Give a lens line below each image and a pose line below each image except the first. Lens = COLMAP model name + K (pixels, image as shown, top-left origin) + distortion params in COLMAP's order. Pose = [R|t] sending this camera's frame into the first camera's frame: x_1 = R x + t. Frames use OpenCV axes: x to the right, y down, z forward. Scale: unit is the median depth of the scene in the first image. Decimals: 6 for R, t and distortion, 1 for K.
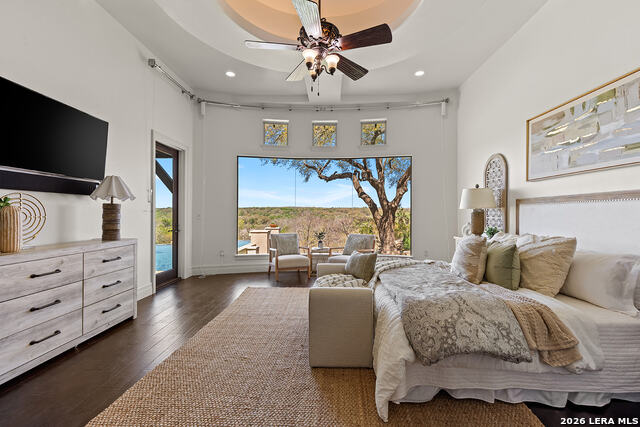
lens RADIAL K [[291.8, 0, 318.4], [0, 291.8, 212.0], [0, 0, 1]] dist [0.003070, -0.001672]
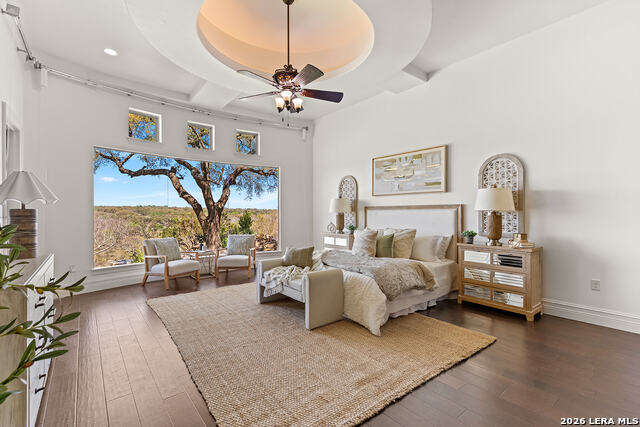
lens RADIAL K [[291.8, 0, 324.1], [0, 291.8, 213.5], [0, 0, 1]] dist [0.003070, -0.001672]
pose [[0.755648, -0.005841, 0.654952, -0.558051], [0.000669, 0.999967, 0.008146, -0.021110], [-0.654978, -0.005718, 0.755627, -0.055455]]
